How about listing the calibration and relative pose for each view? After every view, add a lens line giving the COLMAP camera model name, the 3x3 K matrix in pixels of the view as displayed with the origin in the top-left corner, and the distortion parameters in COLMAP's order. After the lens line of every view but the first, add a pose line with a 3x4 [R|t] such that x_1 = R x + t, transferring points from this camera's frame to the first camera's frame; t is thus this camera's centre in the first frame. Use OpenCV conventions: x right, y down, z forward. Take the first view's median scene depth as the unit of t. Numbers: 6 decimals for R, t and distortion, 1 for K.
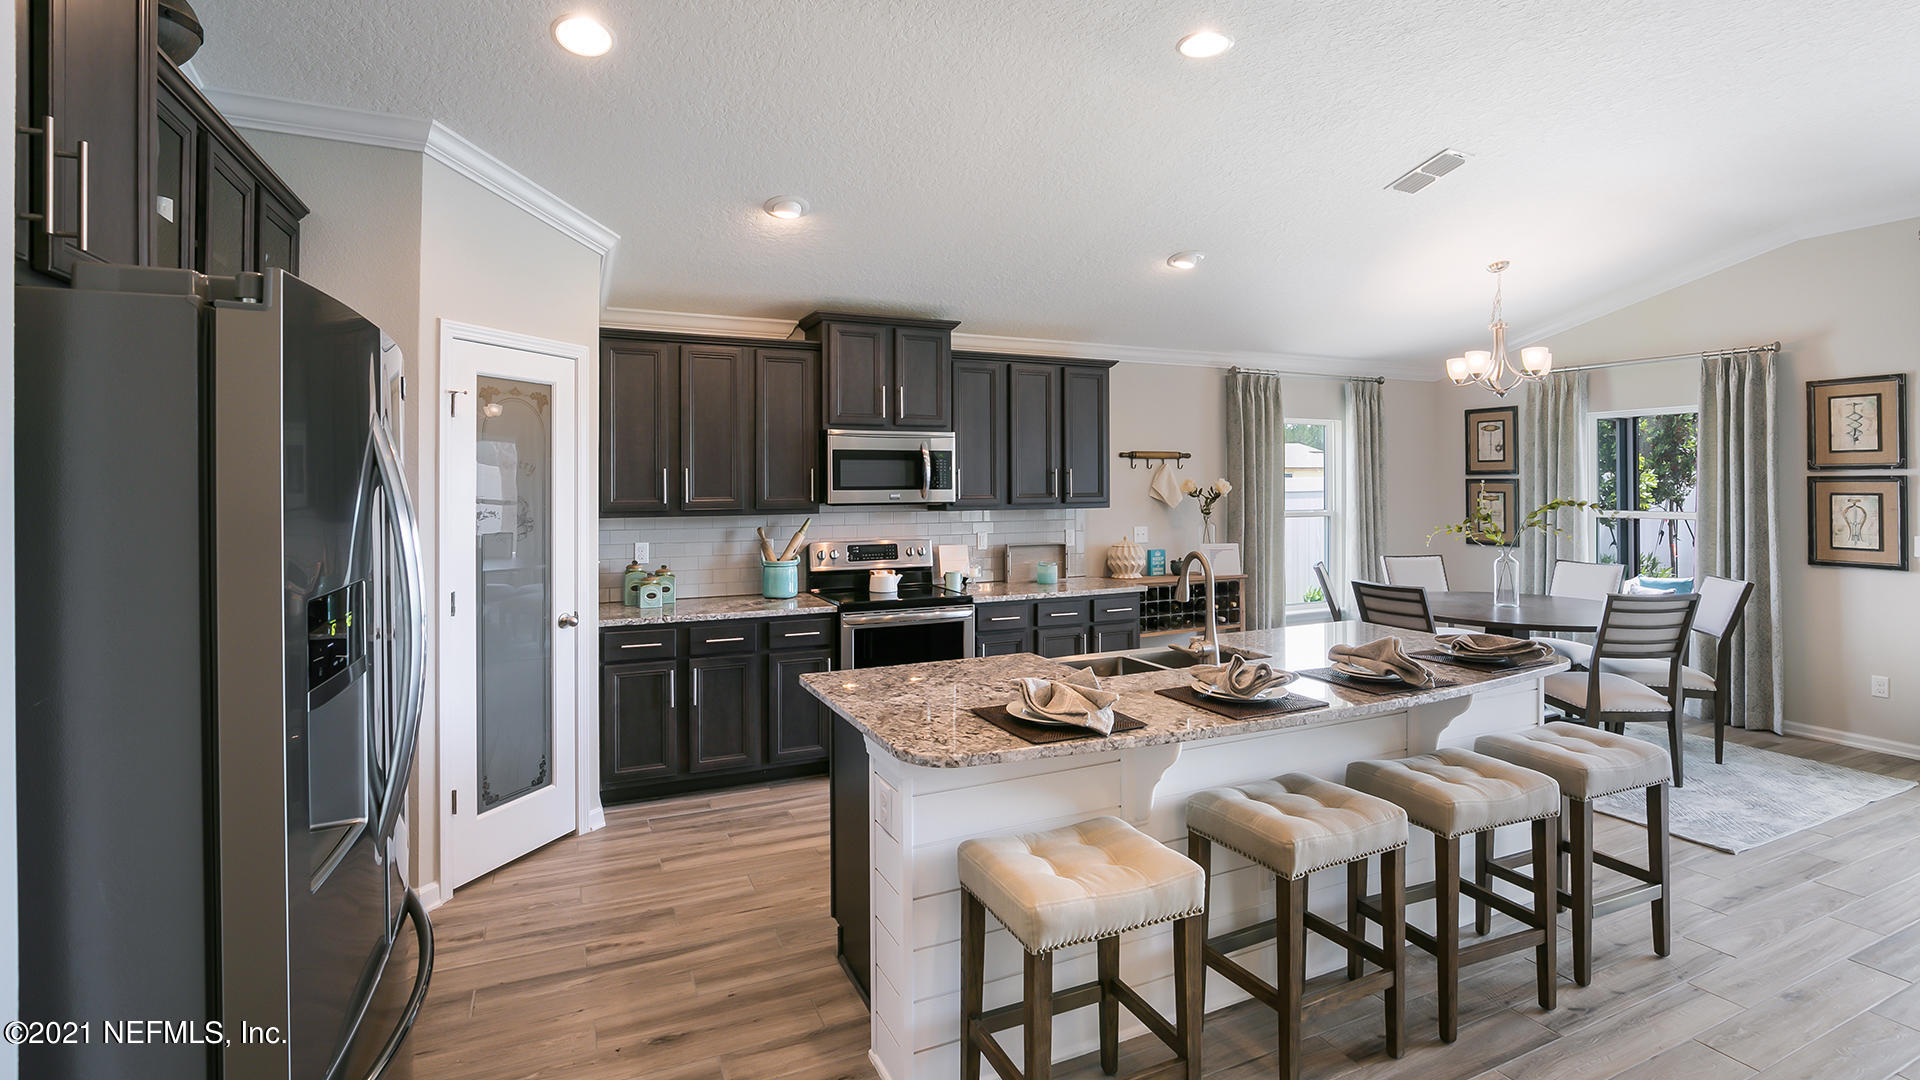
lens RADIAL K [[899.9, 0, 965.2], [0, 899.9, 486.4], [0, 0, 1]] dist [-0.003708, -0.000210]
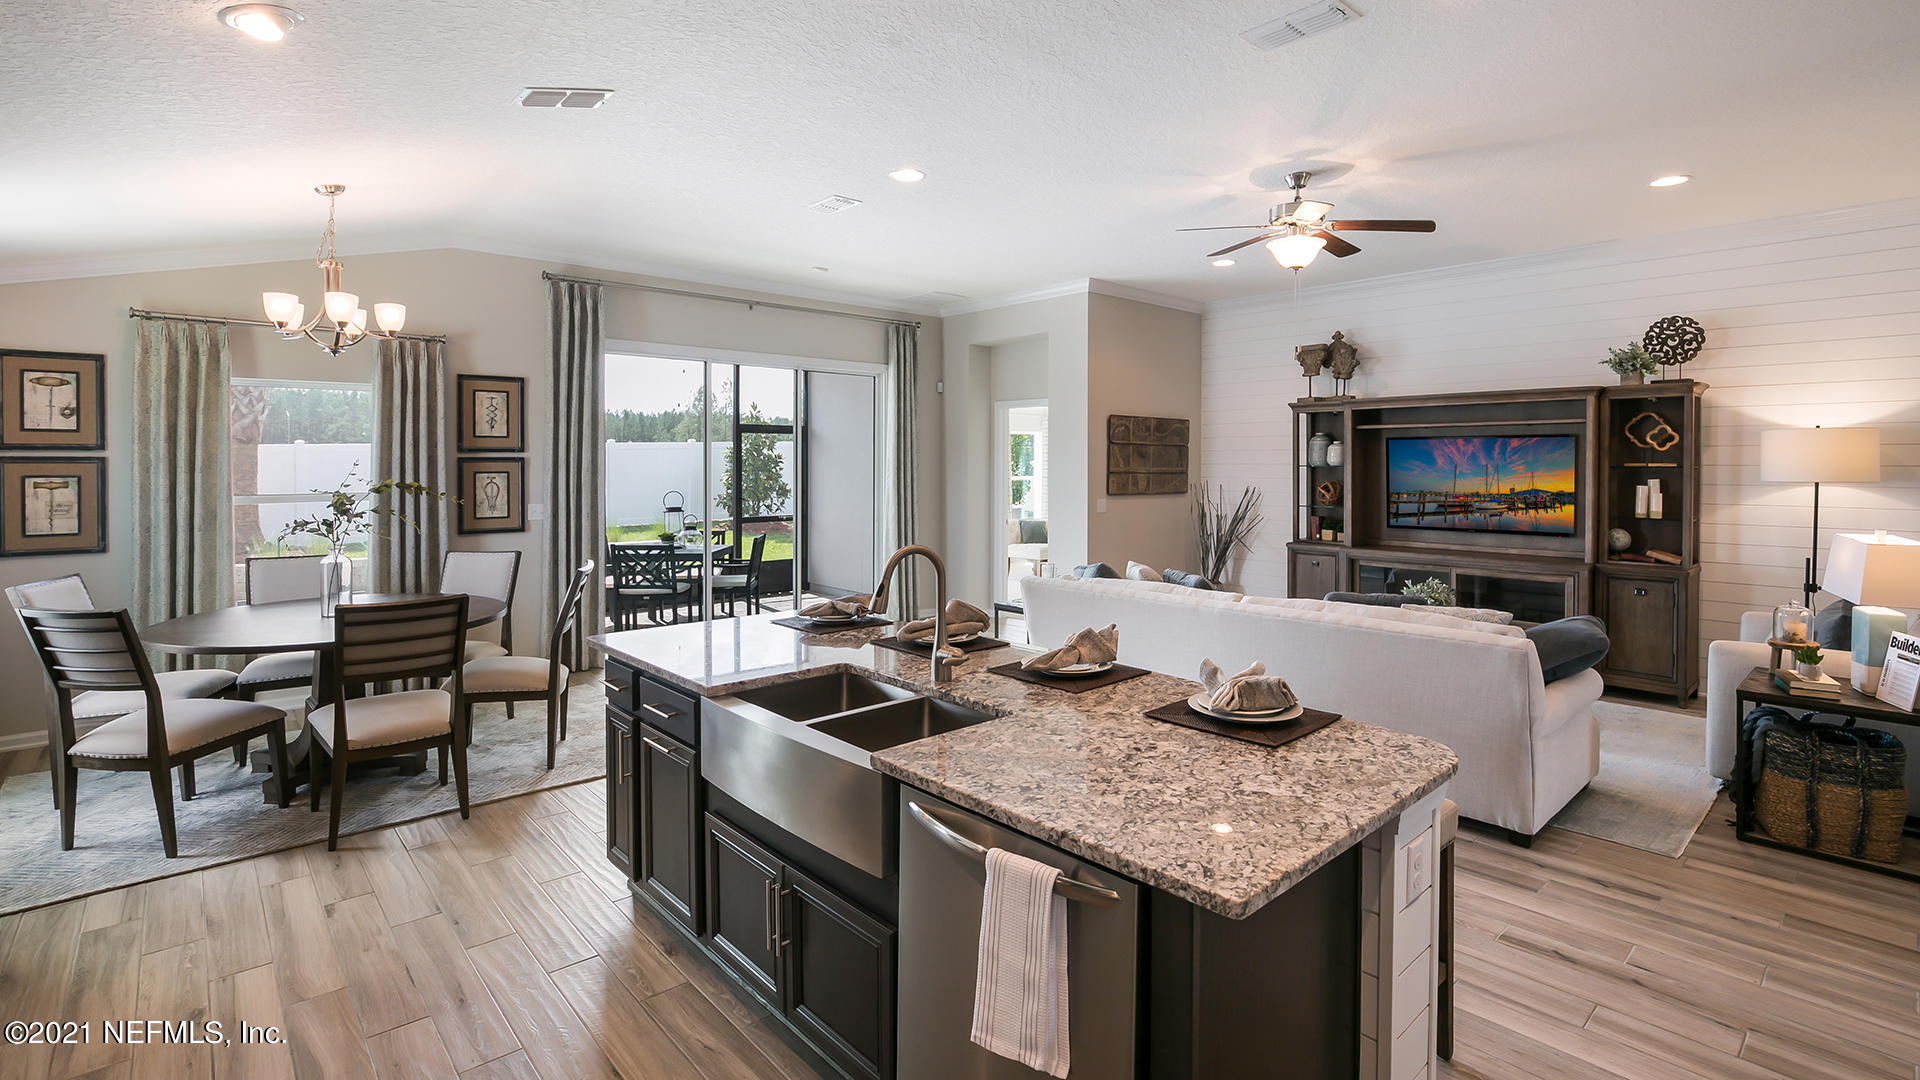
lens RADIAL K [[876.3, 0, 960.8], [0, 876.3, 472.0], [0, 0, 1]] dist [0.000725, 0.000672]
pose [[-0.291182, -0.007796, 0.956636, -0.315737], [0.005643, 0.999935, 0.009866, 0.000052], [-0.956651, 0.008271, -0.291119, 0.714334]]
